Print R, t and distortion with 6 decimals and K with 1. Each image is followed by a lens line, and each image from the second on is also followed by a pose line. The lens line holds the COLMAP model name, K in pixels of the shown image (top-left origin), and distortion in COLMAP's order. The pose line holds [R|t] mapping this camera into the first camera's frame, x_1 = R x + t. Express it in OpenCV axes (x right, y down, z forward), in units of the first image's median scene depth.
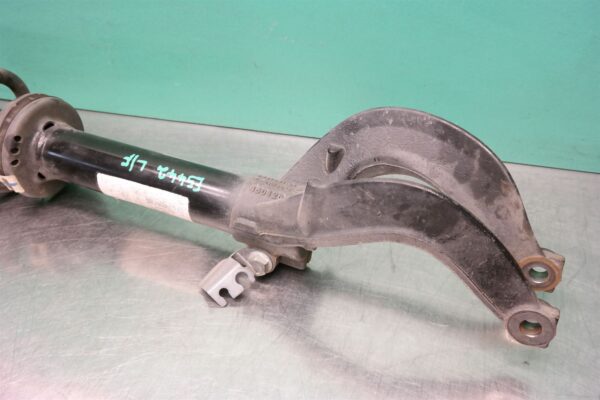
lens RADIAL K [[586.1, 0, 300.0], [0, 586.1, 200.0], [0, 0, 1]] dist [-0.008042, 0.030400]
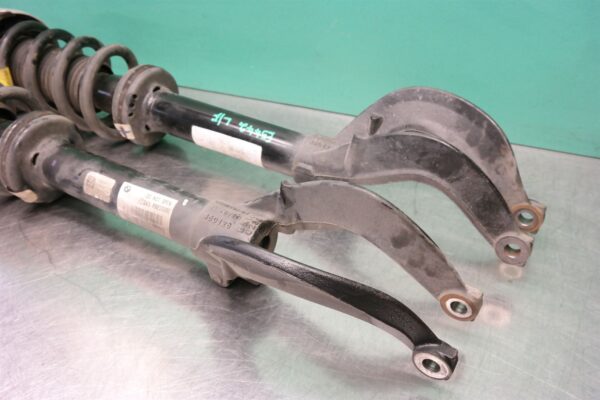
lens RADIAL K [[586.1, 0, 300.0], [0, 586.1, 200.0], [0, 0, 1]] dist [-0.008042, 0.030400]
pose [[0.995155, 0.071991, -0.066958, -0.008855], [-0.073028, 0.997243, -0.013179, 0.133902], [0.065825, 0.018005, 0.997669, -0.323715]]
